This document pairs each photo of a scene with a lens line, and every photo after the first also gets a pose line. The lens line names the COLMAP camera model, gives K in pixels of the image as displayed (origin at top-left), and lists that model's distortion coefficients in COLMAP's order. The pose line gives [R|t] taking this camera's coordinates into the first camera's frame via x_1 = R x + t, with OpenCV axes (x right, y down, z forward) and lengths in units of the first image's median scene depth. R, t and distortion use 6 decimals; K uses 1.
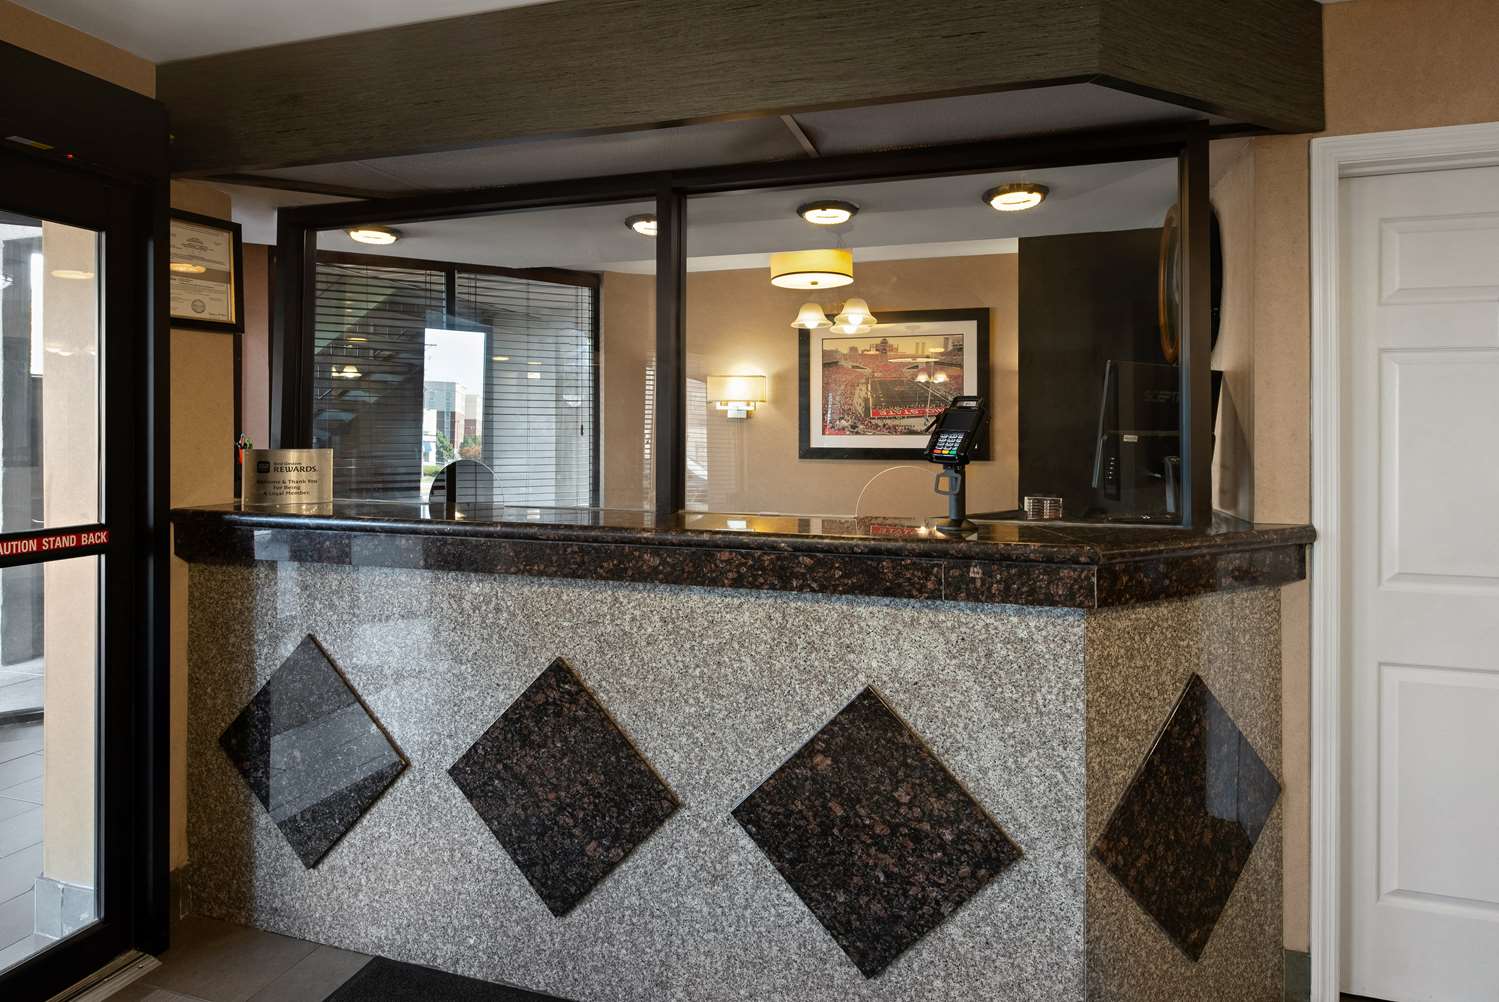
lens RADIAL K [[744.0, 0, 751.3], [0, 744.0, 472.7], [0, 0, 1]] dist [0.003537, -0.000361]
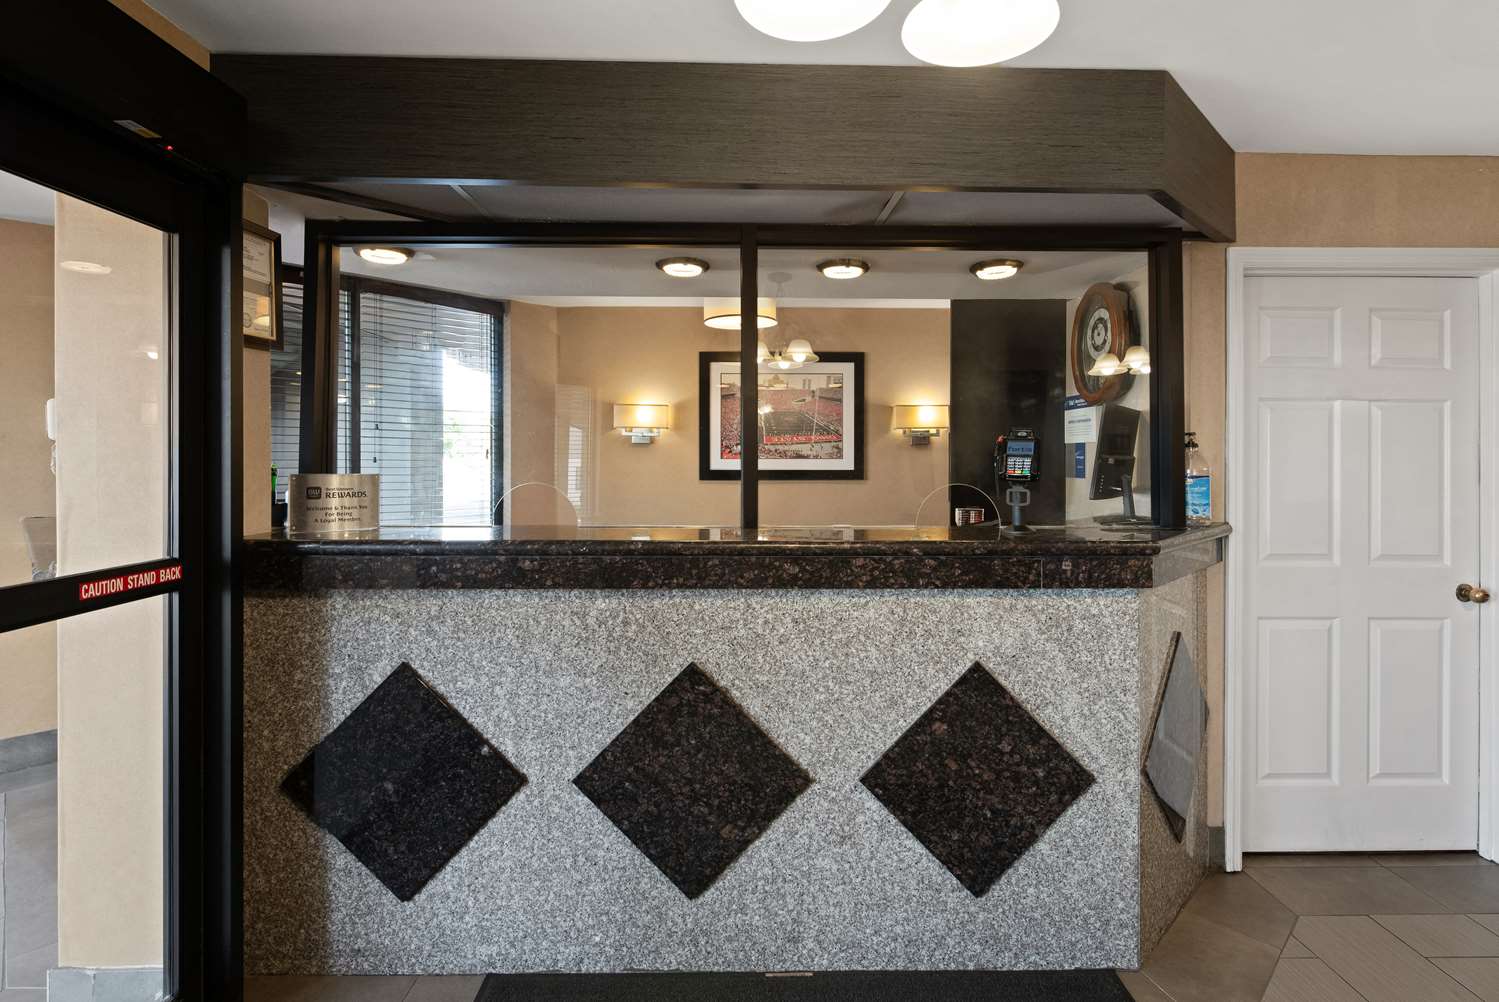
lens RADIAL K [[674.8, 0, 748.8], [0, 674.8, 496.5], [0, 0, 1]] dist [0.002054, 0.000438]
pose [[0.961009, -0.016426, 0.276028, -0.447565], [0.014866, 0.999860, 0.007743, -0.001869], [-0.276116, -0.003337, 0.961119, 0.024440]]
